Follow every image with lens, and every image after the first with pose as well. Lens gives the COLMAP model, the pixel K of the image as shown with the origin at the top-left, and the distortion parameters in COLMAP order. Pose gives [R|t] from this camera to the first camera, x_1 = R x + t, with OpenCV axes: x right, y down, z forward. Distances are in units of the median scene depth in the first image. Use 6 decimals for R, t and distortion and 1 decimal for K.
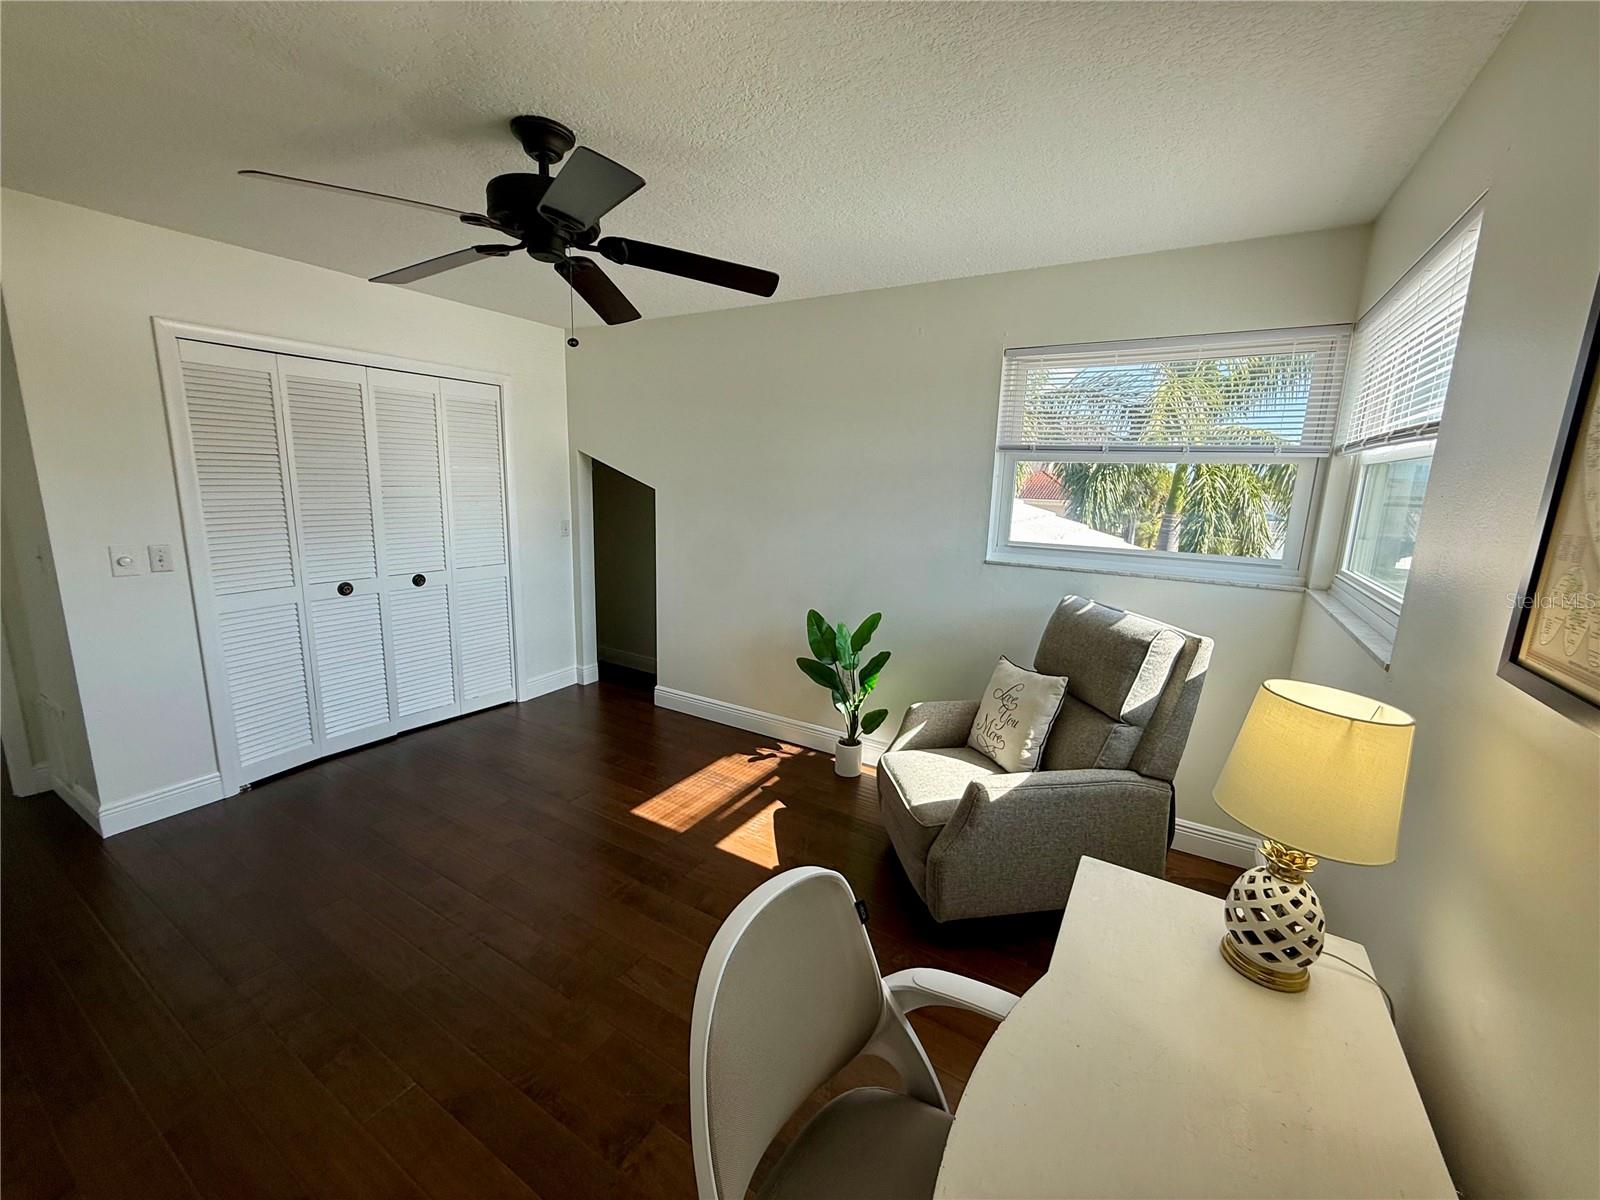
lens RADIAL K [[637.2, 0, 798.0], [0, 637.2, 602.1], [0, 0, 1]] dist [-0.000319, 0.000262]
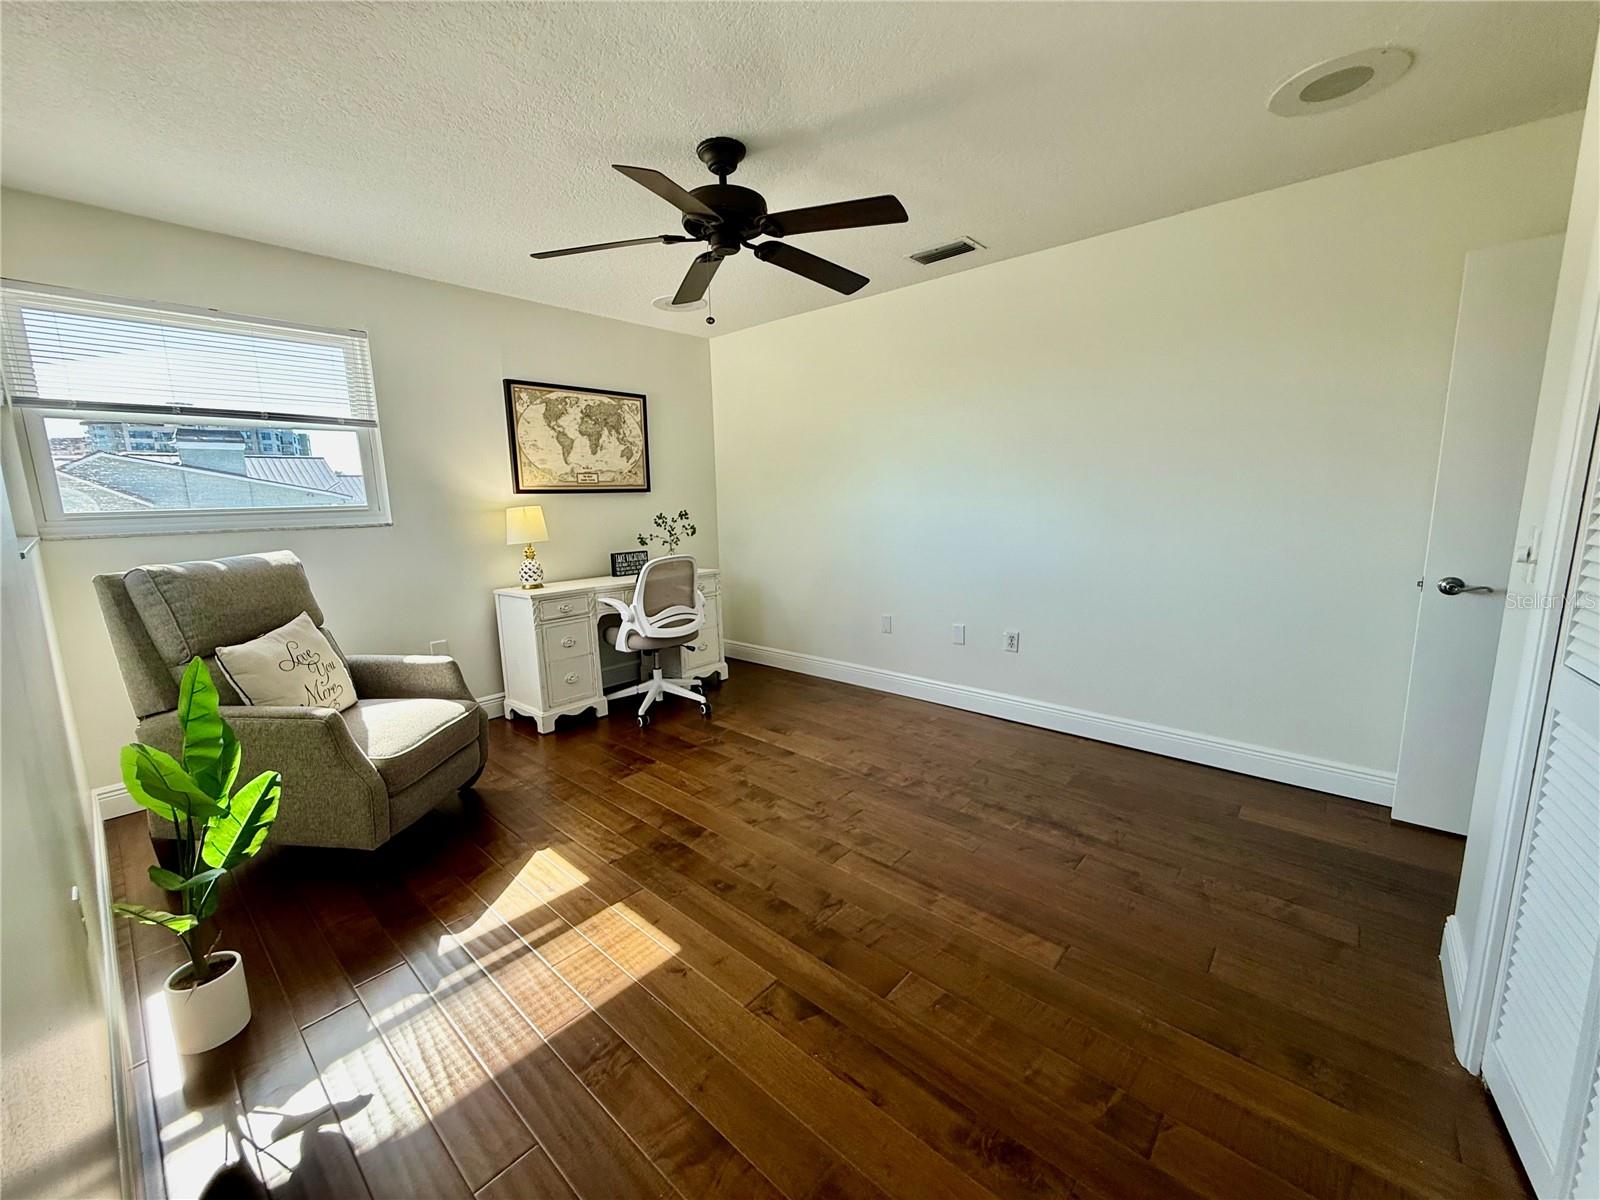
lens RADIAL K [[637.2, 0, 801.2], [0, 637.2, 598.2], [0, 0, 1]] dist [-0.000319, 0.000262]
pose [[-0.986023, -0.039216, 0.161927, -0.474522], [0.020045, 0.936921, 0.348967, -0.212441], [-0.165398, 0.347336, -0.923039, 1.461051]]
